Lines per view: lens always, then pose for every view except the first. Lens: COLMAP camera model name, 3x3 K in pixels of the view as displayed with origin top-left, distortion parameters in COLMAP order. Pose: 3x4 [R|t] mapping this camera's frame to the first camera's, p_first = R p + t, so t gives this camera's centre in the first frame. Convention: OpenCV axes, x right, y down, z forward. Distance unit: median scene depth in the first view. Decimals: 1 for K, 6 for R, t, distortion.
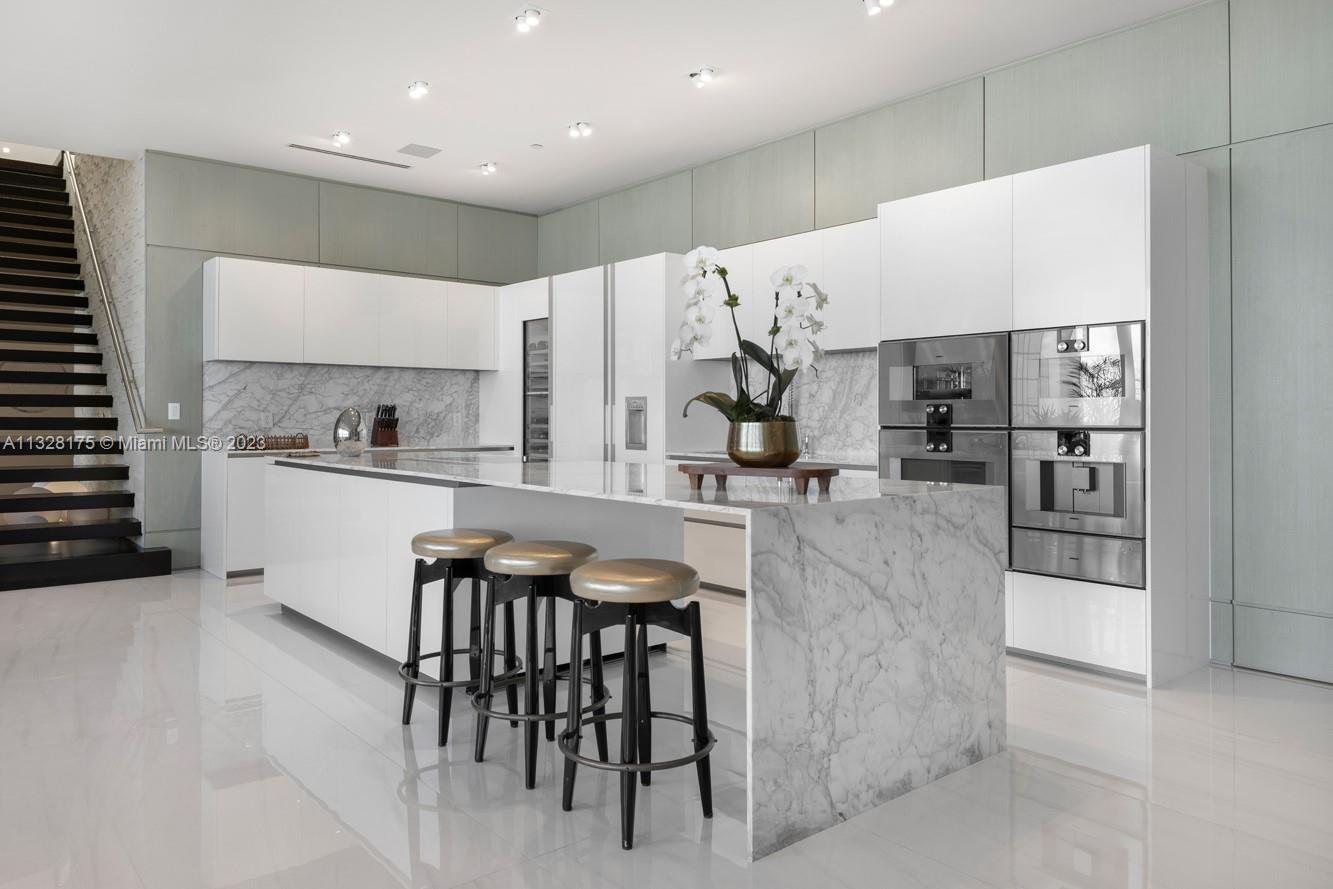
lens RADIAL K [[898.5, 0, 666.2], [0, 898.5, 410.7], [0, 0, 1]] dist [0.002874, 0.000880]
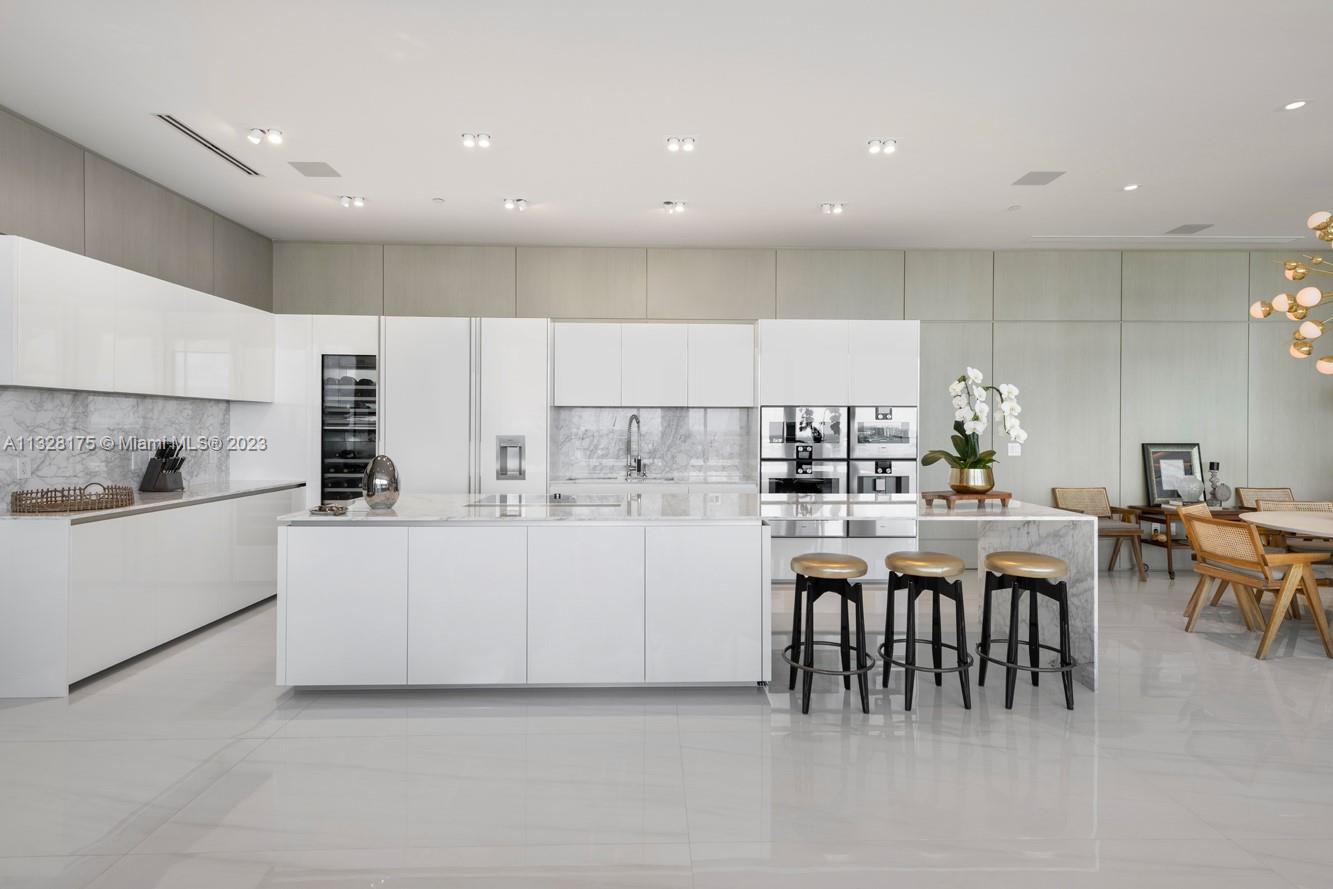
lens RADIAL K [[690.8, 0, 667.8], [0, 690.8, 428.6], [0, 0, 1]] dist [0.016579, 0.000091]
pose [[0.618699, 0.000709, 0.785628, -0.599437], [-0.009197, 0.999938, 0.006340, -0.030952], [-0.785574, -0.011148, 0.618667, 0.267019]]
